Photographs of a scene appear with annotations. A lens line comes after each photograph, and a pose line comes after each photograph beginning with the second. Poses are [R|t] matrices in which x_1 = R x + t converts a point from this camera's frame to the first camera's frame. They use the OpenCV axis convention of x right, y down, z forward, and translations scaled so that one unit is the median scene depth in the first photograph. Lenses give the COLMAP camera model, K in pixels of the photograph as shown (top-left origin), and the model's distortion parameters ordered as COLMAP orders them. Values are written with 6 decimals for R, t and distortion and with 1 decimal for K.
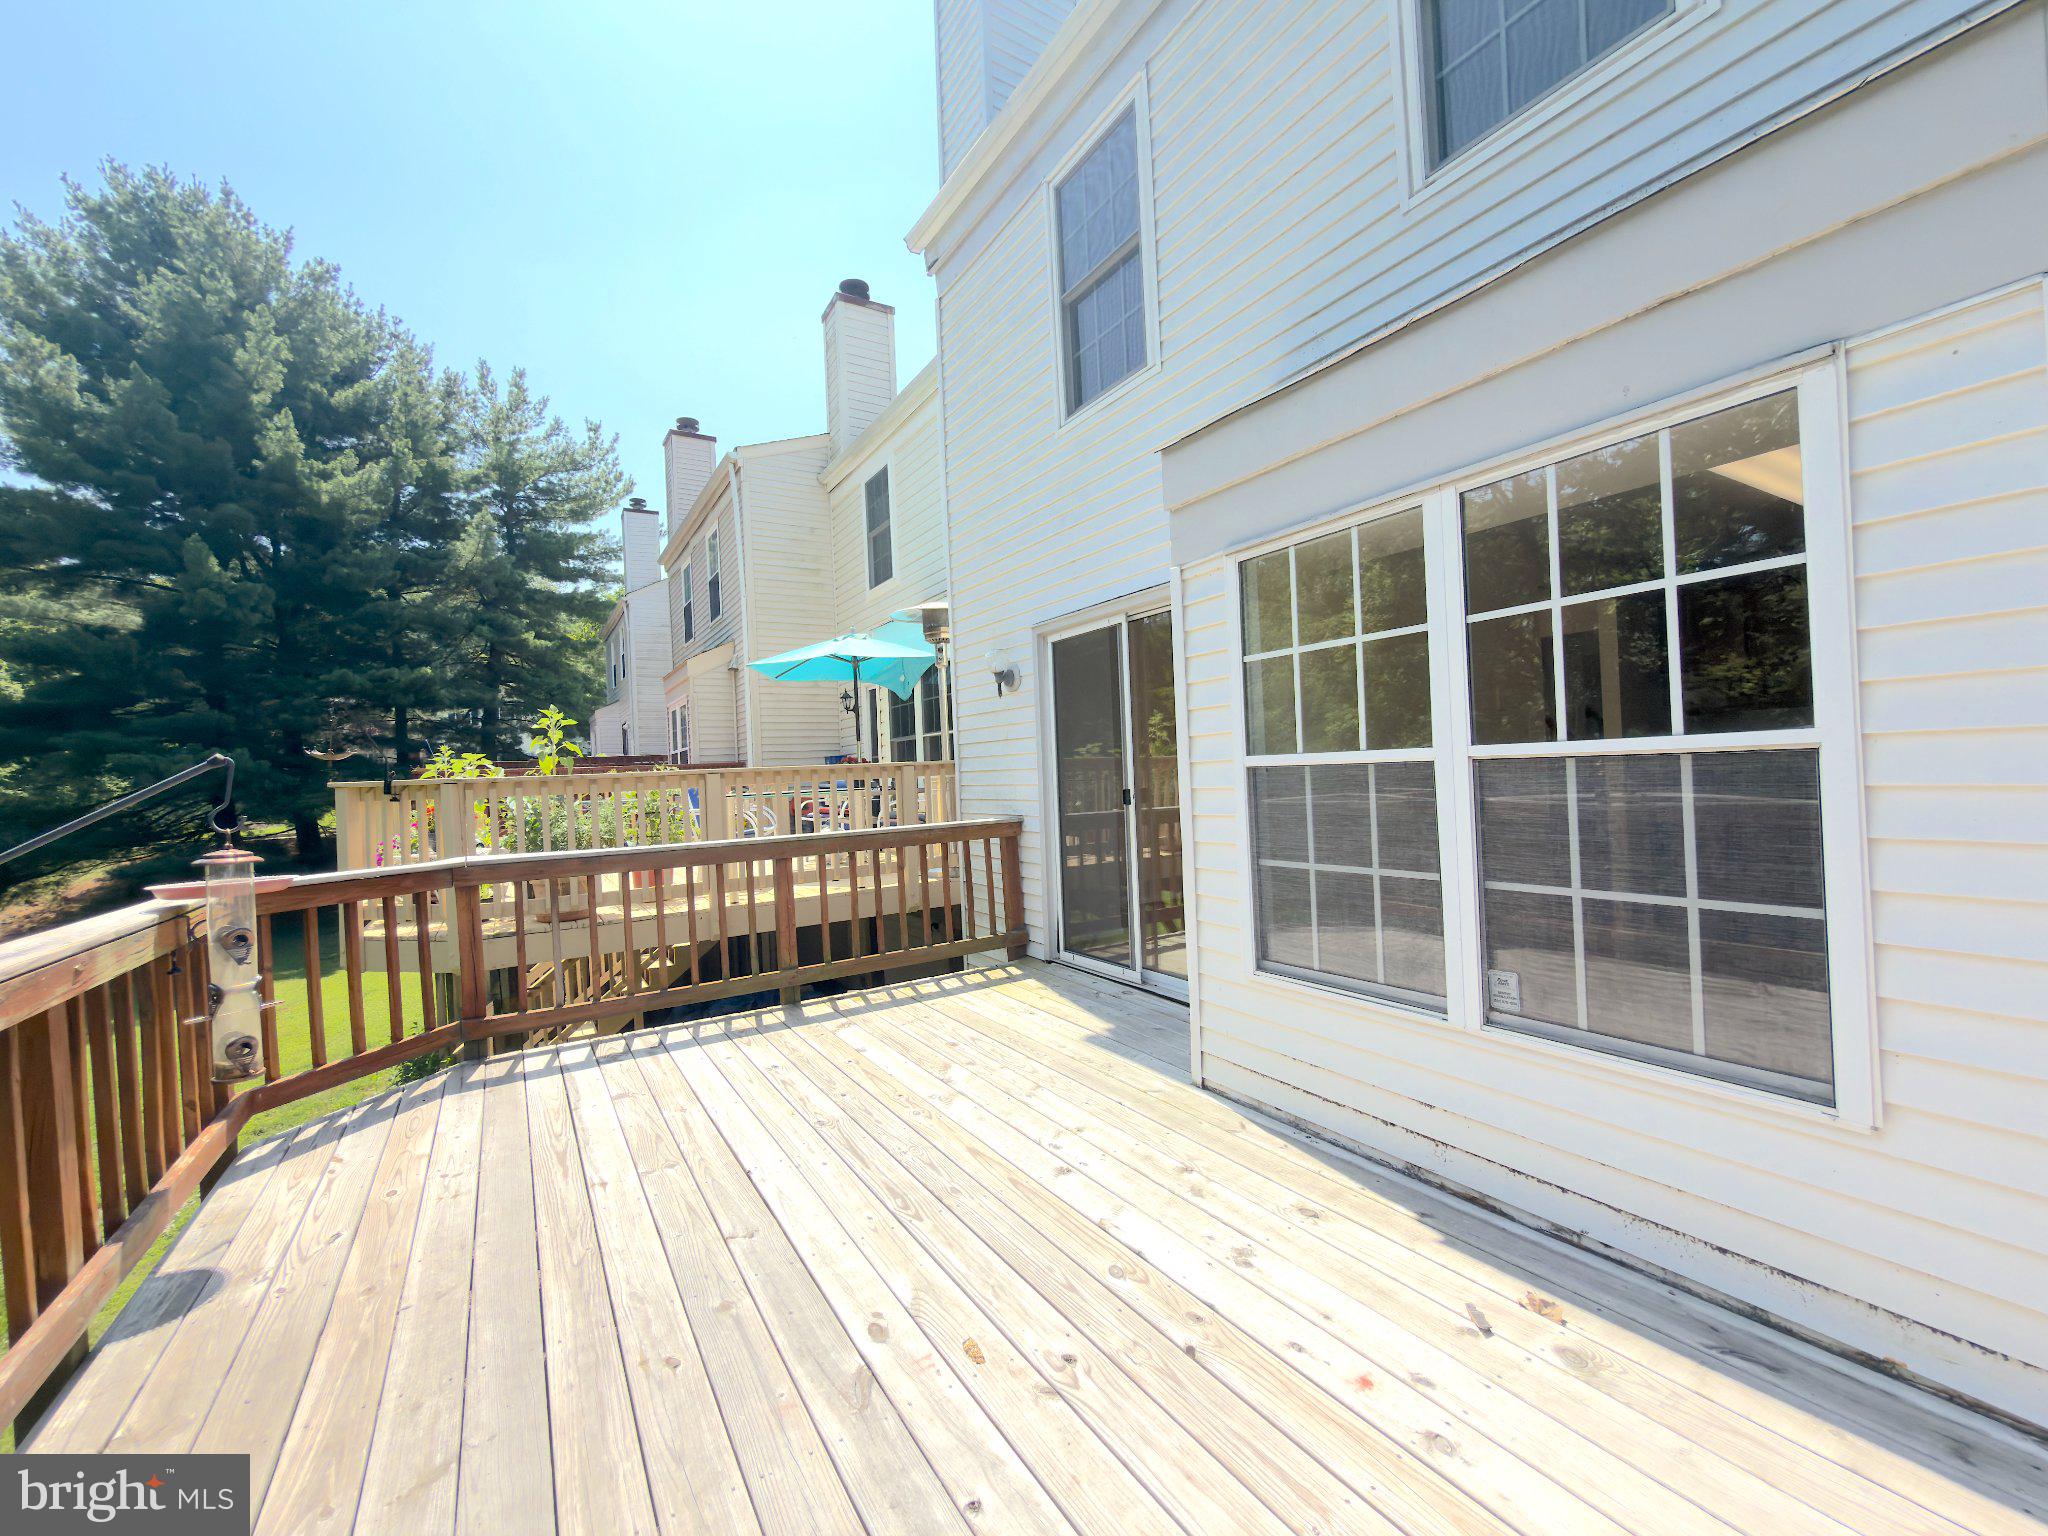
lens RADIAL K [[819.4, 0, 1021.2], [0, 819.4, 766.9], [0, 0, 1]] dist [-0.000196, 0.000330]
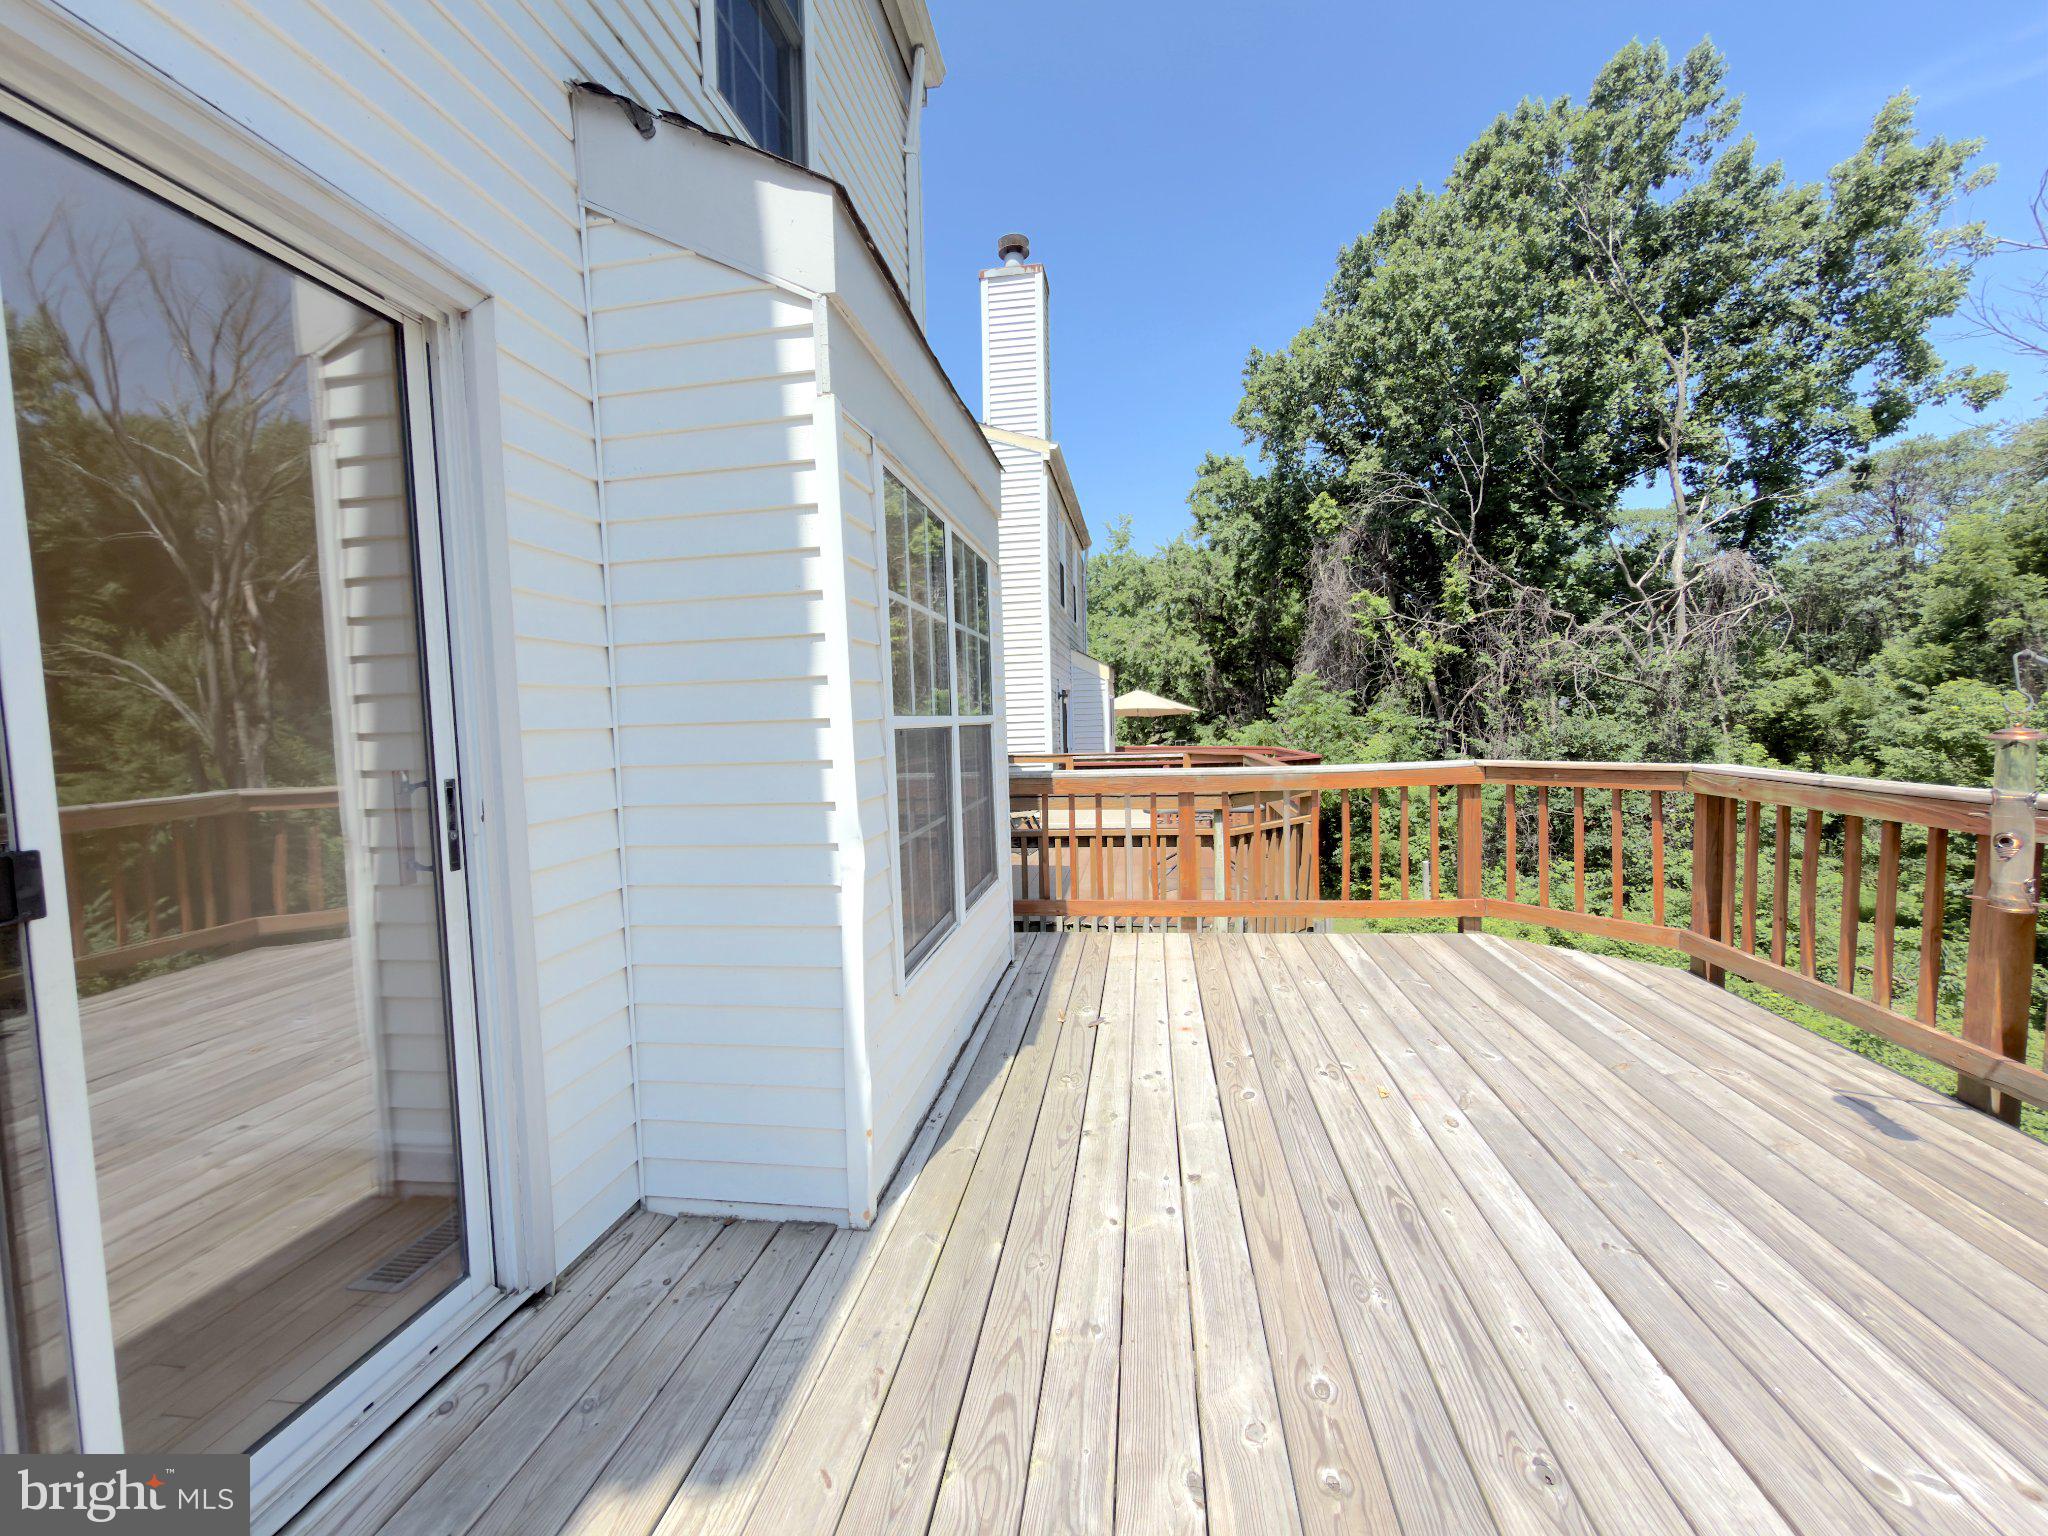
lens RADIAL K [[819.4, 0, 1021.2], [0, 819.4, 766.9], [0, 0, 1]] dist [-0.000196, 0.000330]
pose [[-0.753897, 0.023881, 0.656559, -0.224619], [0.056999, 0.997949, 0.029152, 0.013629], [-0.654515, 0.059401, -0.753712, 1.017378]]
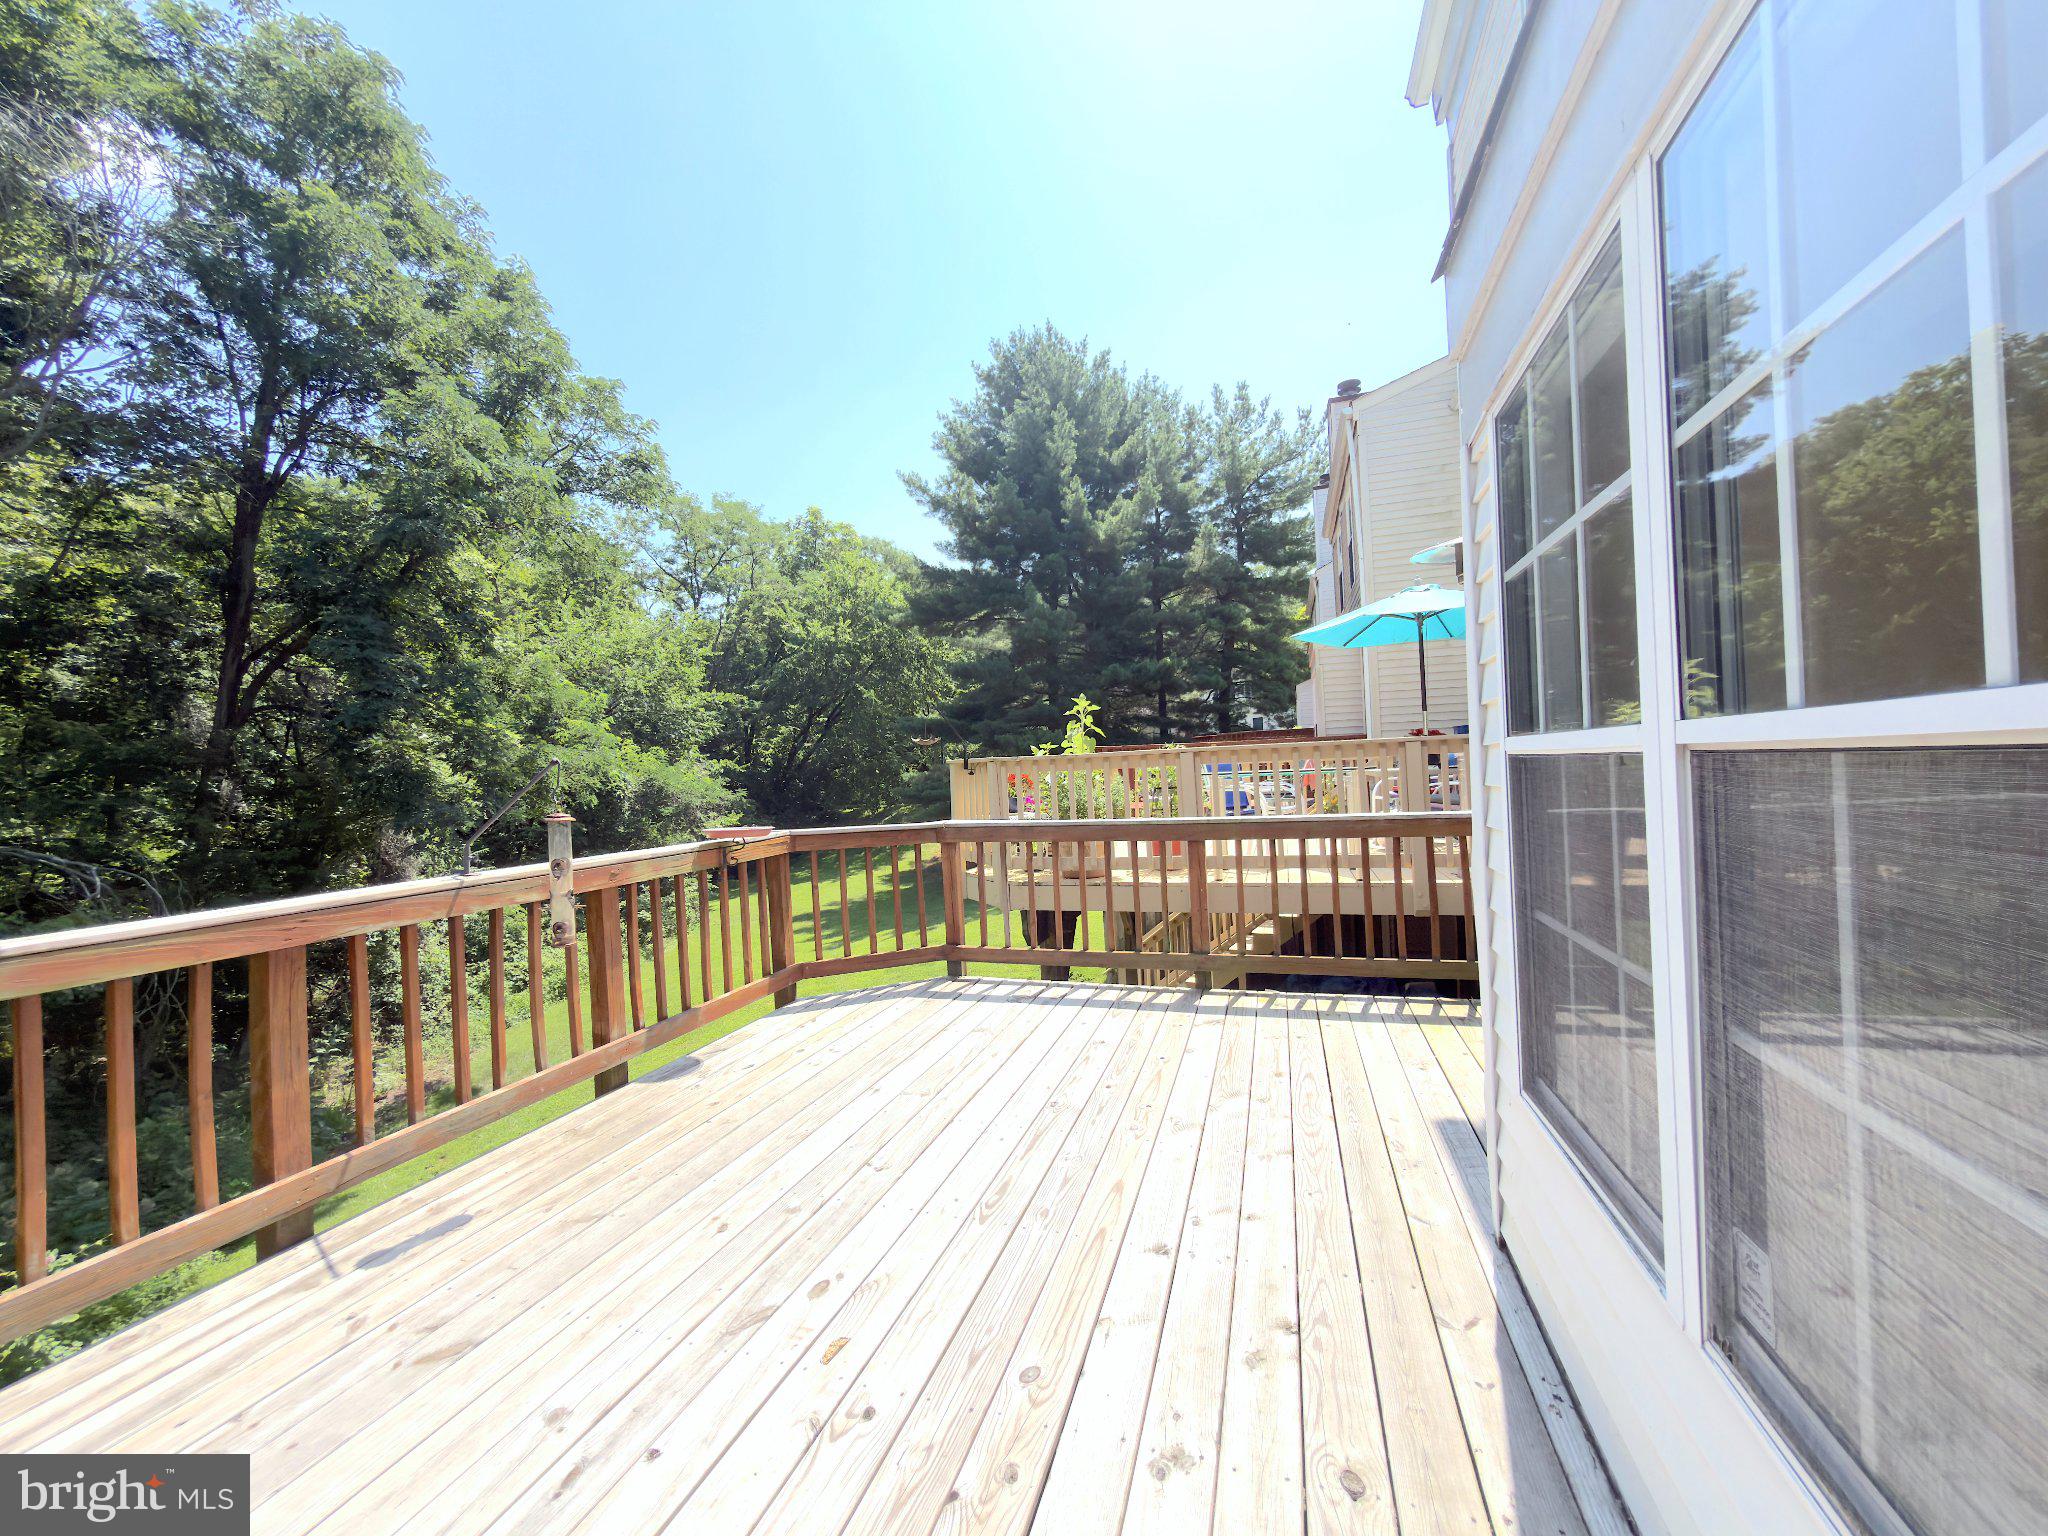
lens RADIAL K [[819.4, 0, 1023.5], [0, 819.4, 765.9], [0, 0, 1]] dist [-0.000755, -0.000098]
pose [[0.647121, 0.011489, -0.762301, 0.340144], [0.017246, 0.999410, 0.029703, -0.010922], [0.762192, -0.032368, 0.646541, 0.221605]]
